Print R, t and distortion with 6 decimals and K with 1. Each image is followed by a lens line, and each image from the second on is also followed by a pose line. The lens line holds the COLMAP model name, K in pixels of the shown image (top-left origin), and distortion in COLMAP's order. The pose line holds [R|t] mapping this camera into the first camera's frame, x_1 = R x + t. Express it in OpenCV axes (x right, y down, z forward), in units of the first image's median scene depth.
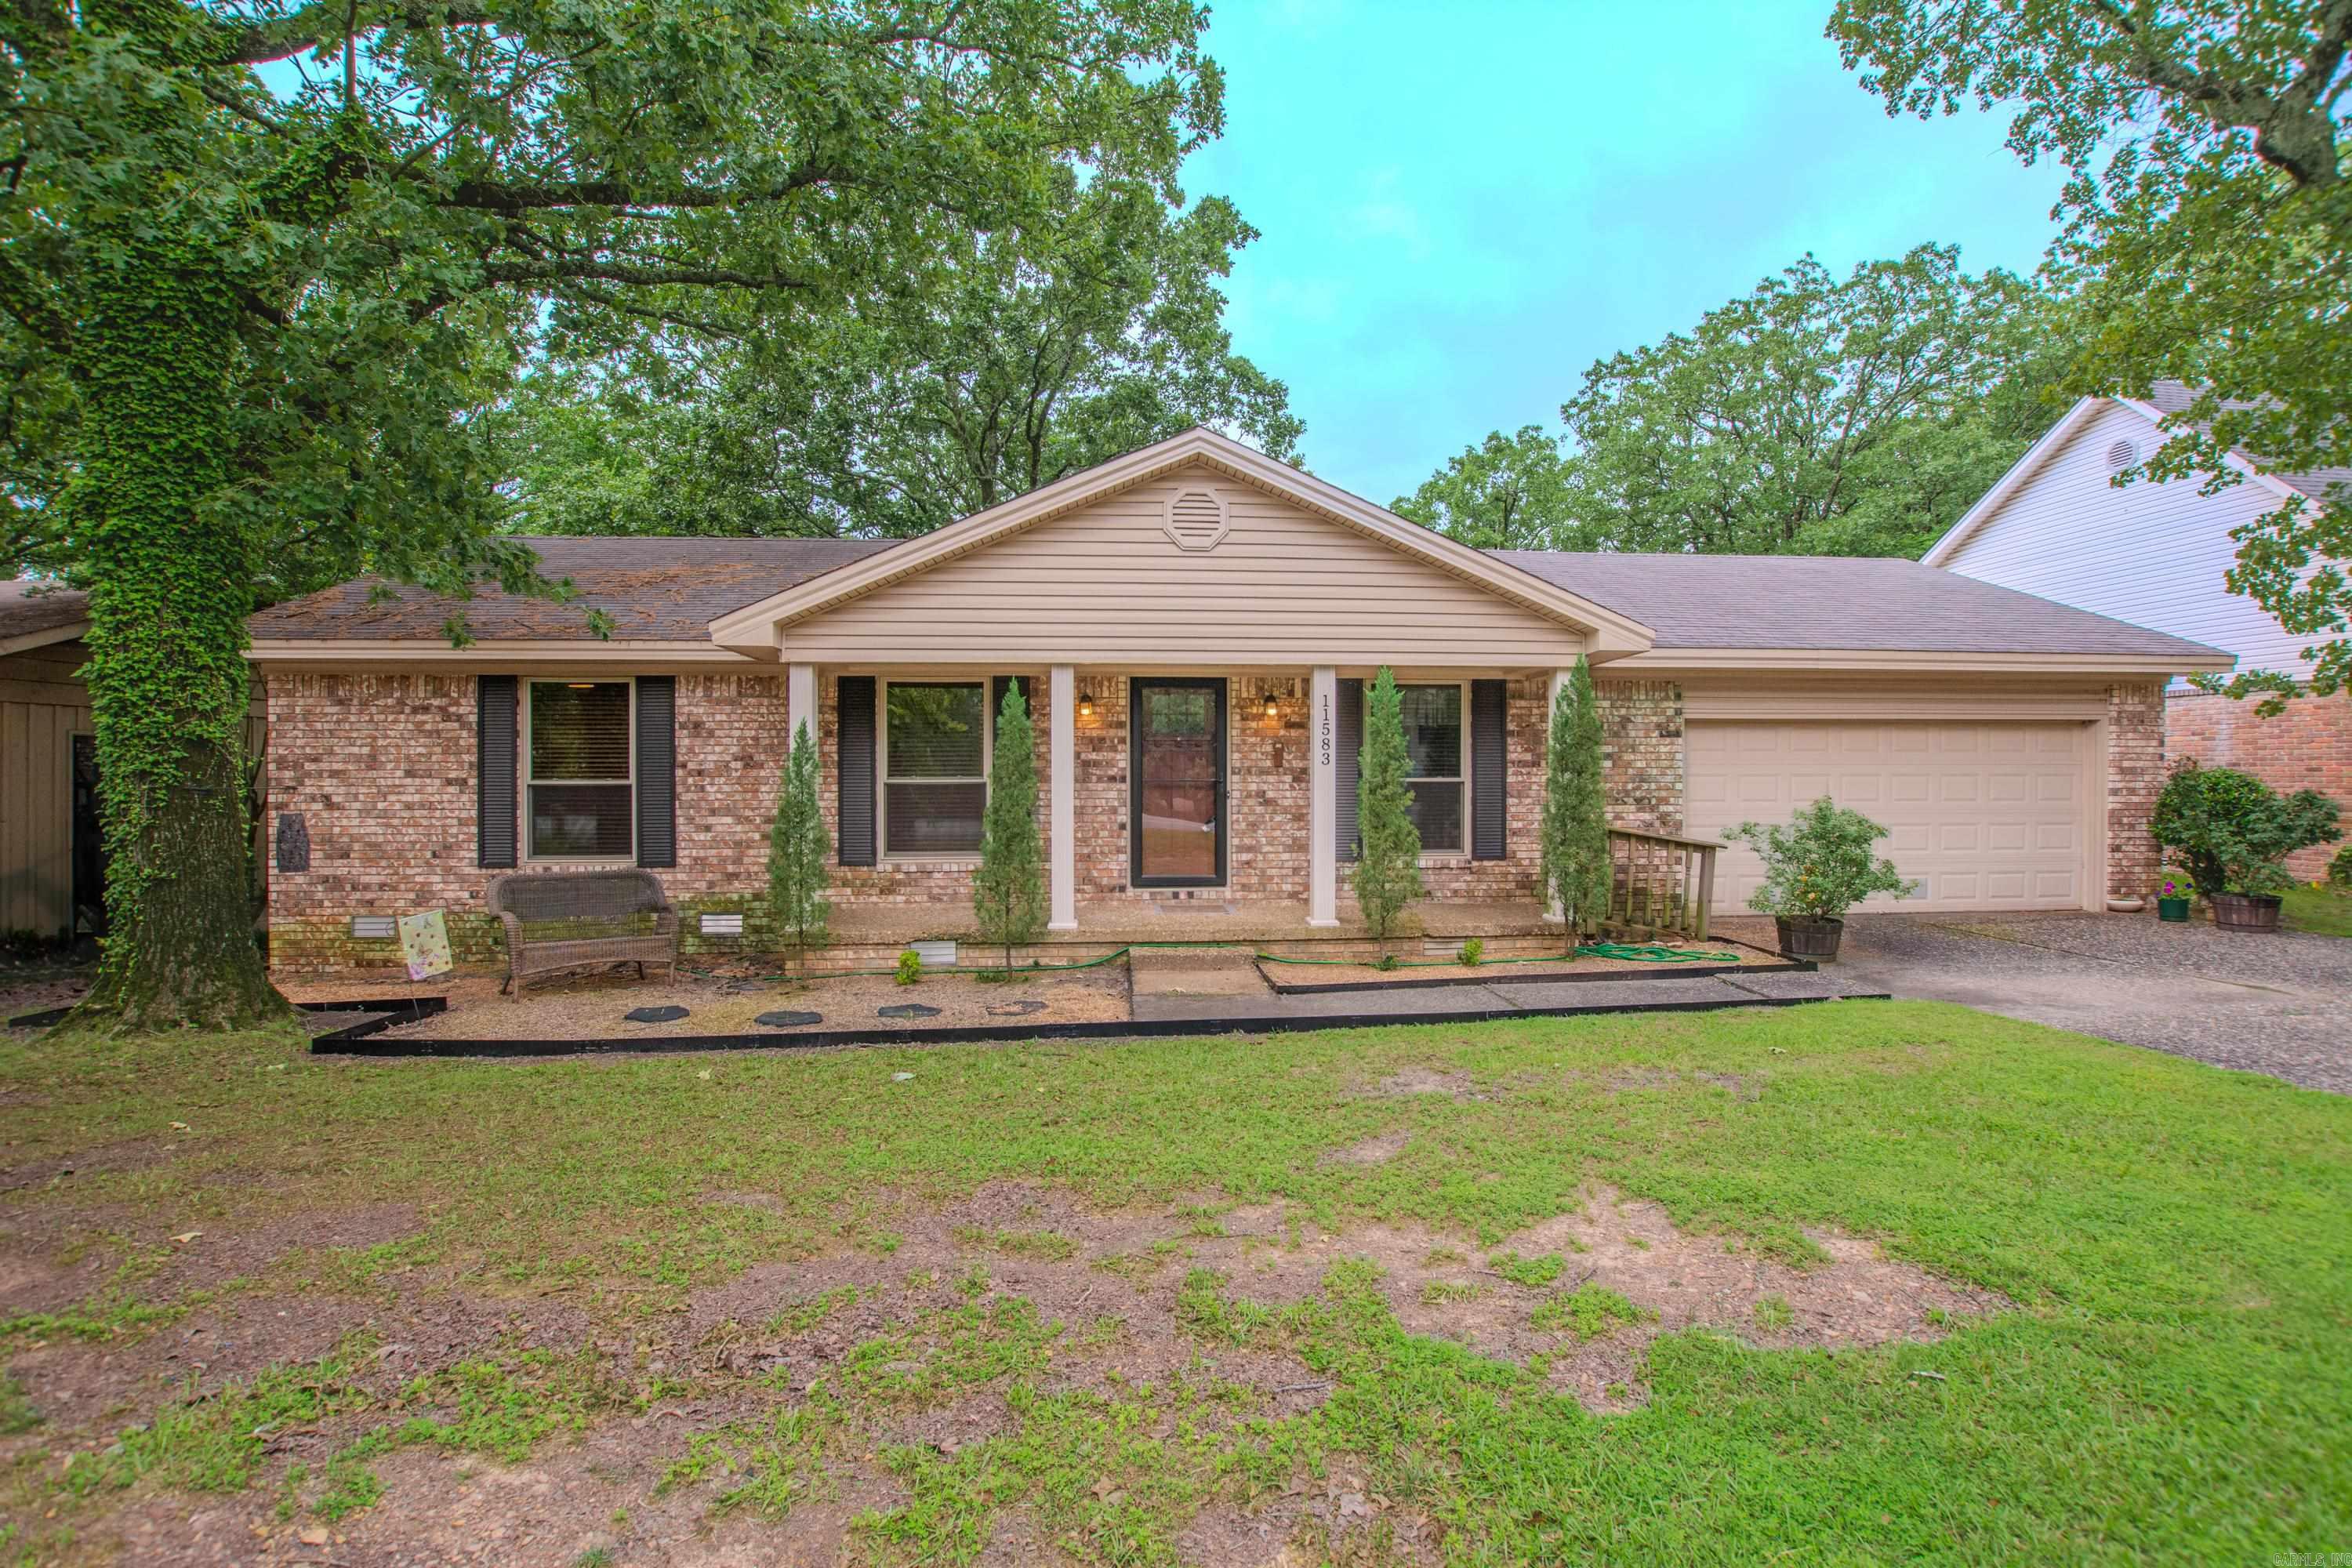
lens RADIAL K [[1062.0, 0, 1176.0], [0, 1062.0, 784.0], [0, 0, 1]] dist [0.000898, -0.000615]
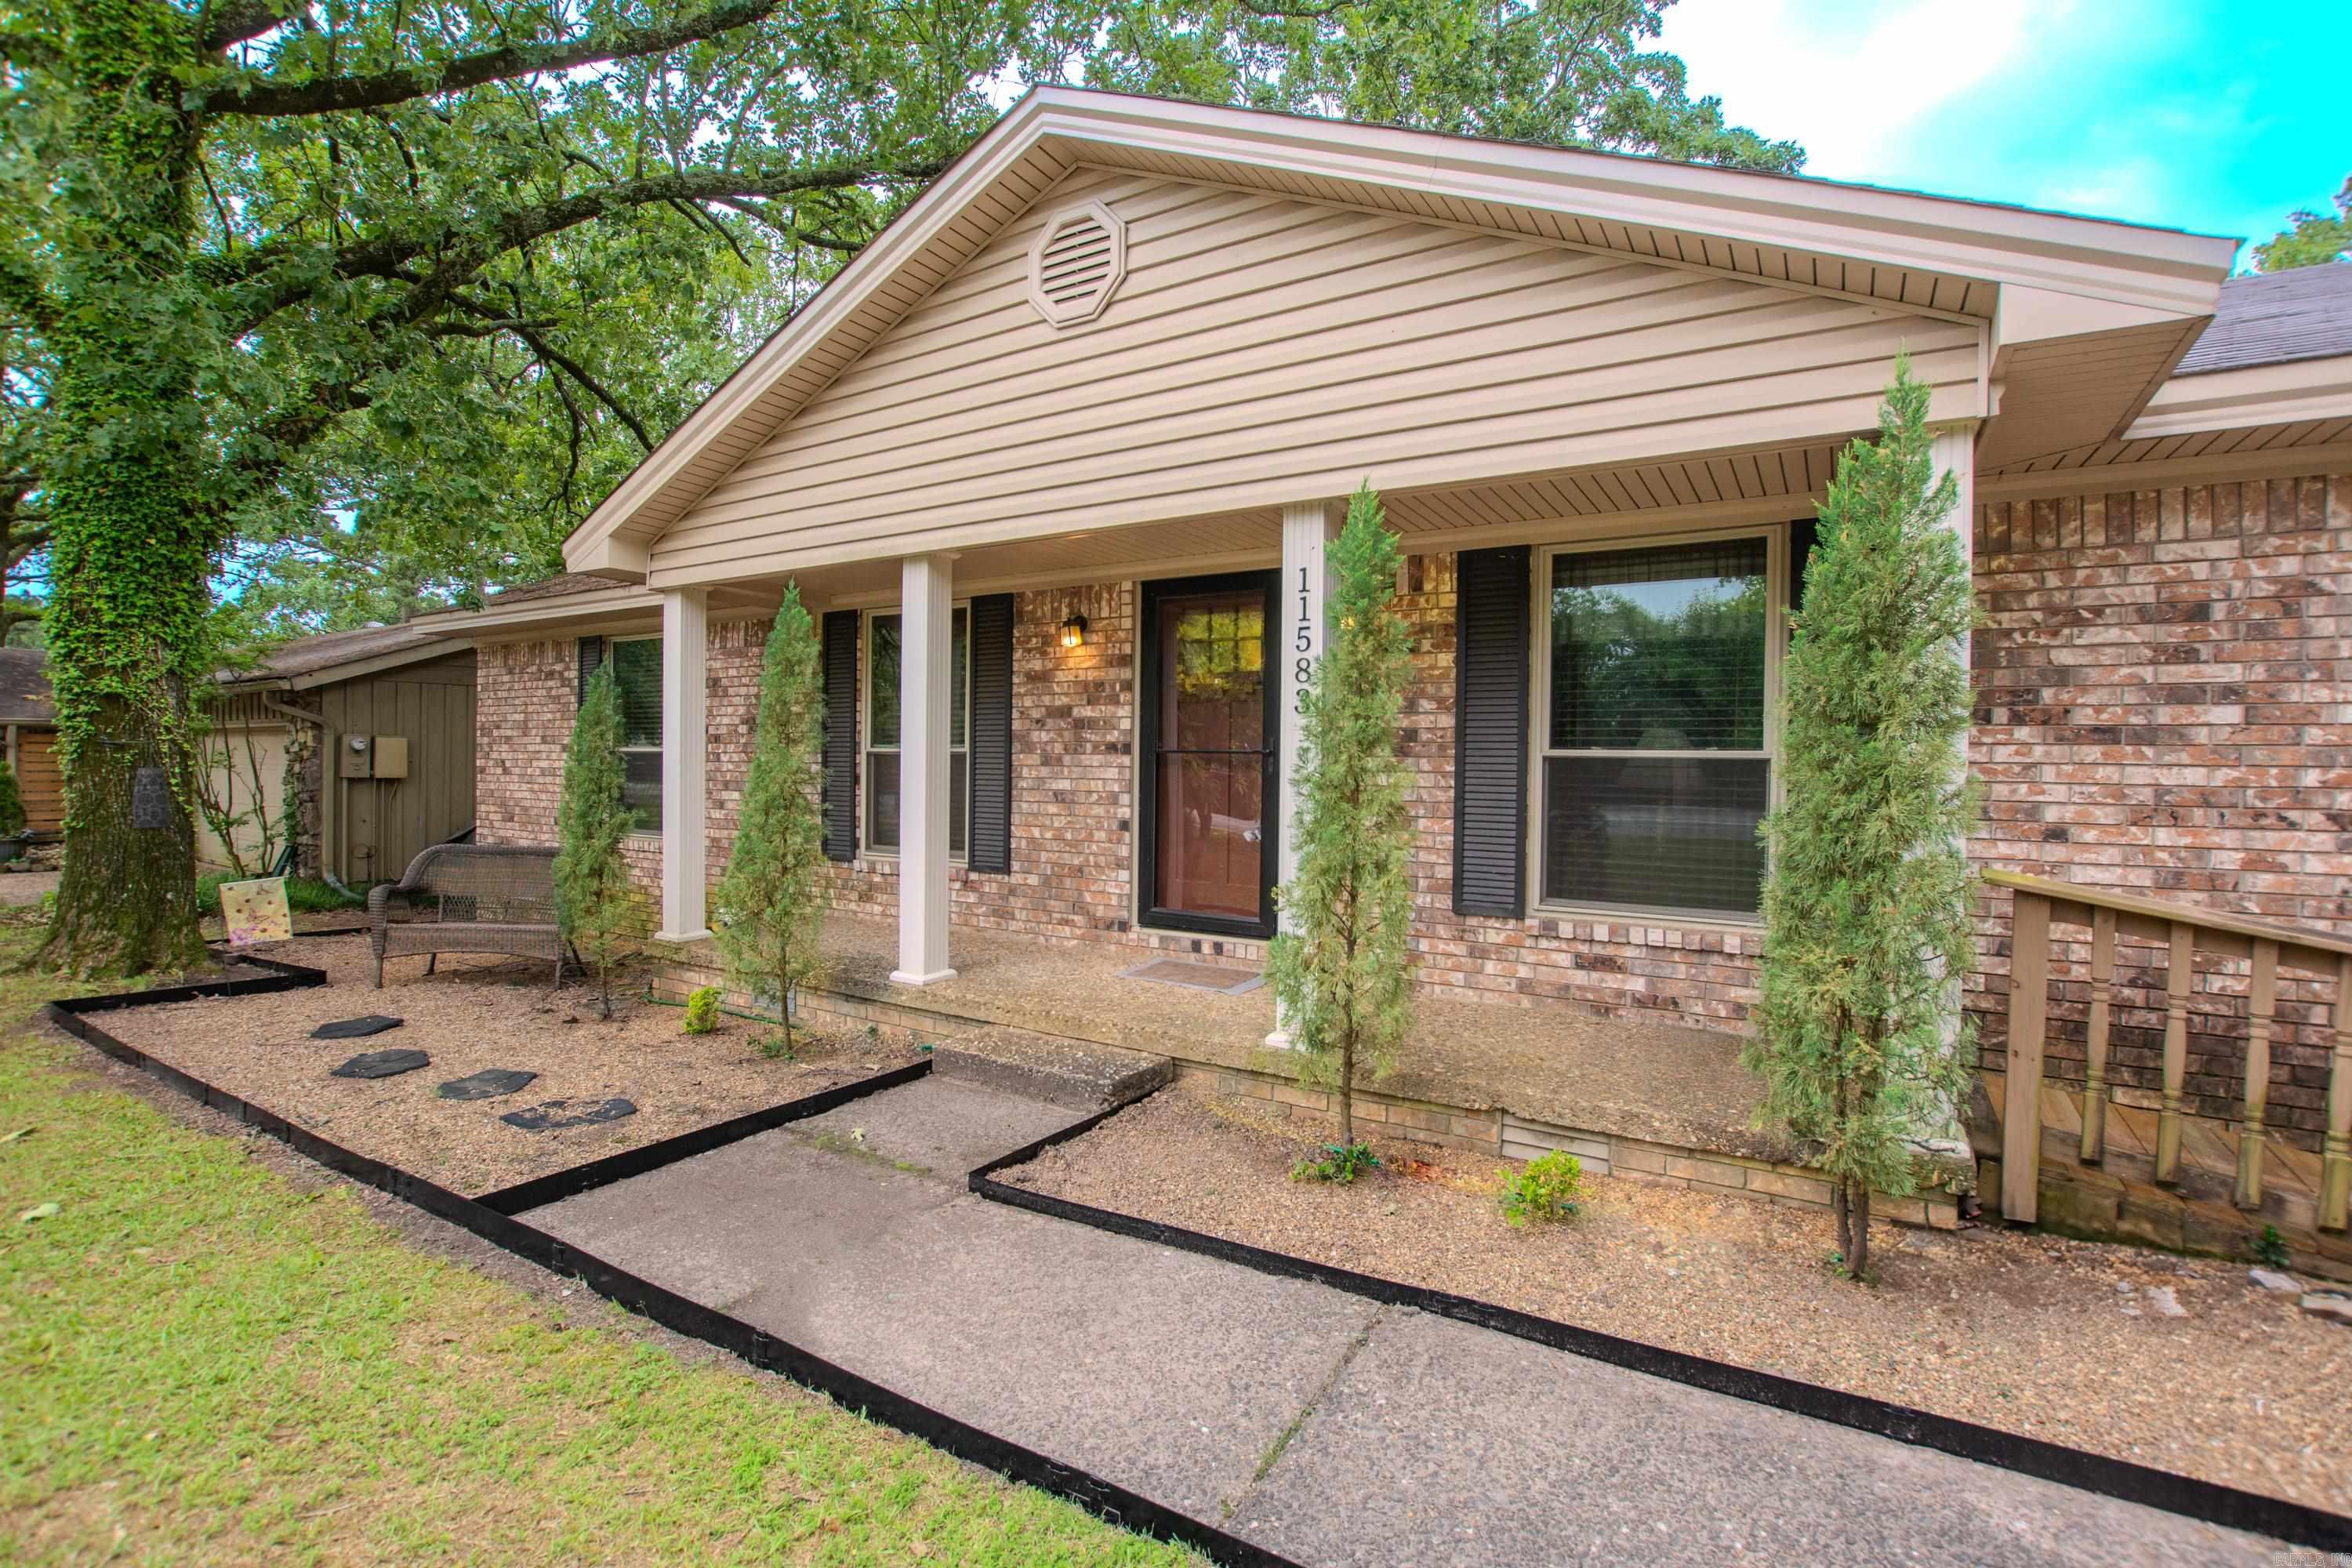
lens RADIAL K [[1082.7, 0, 1176.0], [0, 1082.7, 784.0], [0, 0, 1]] dist [-0.014634, 0.000237]
pose [[0.803935, 0.023252, -0.594263, 0.347647], [-0.019548, 0.999729, 0.012672, 0.007357], [0.594396, 0.001429, 0.804171, 0.512227]]
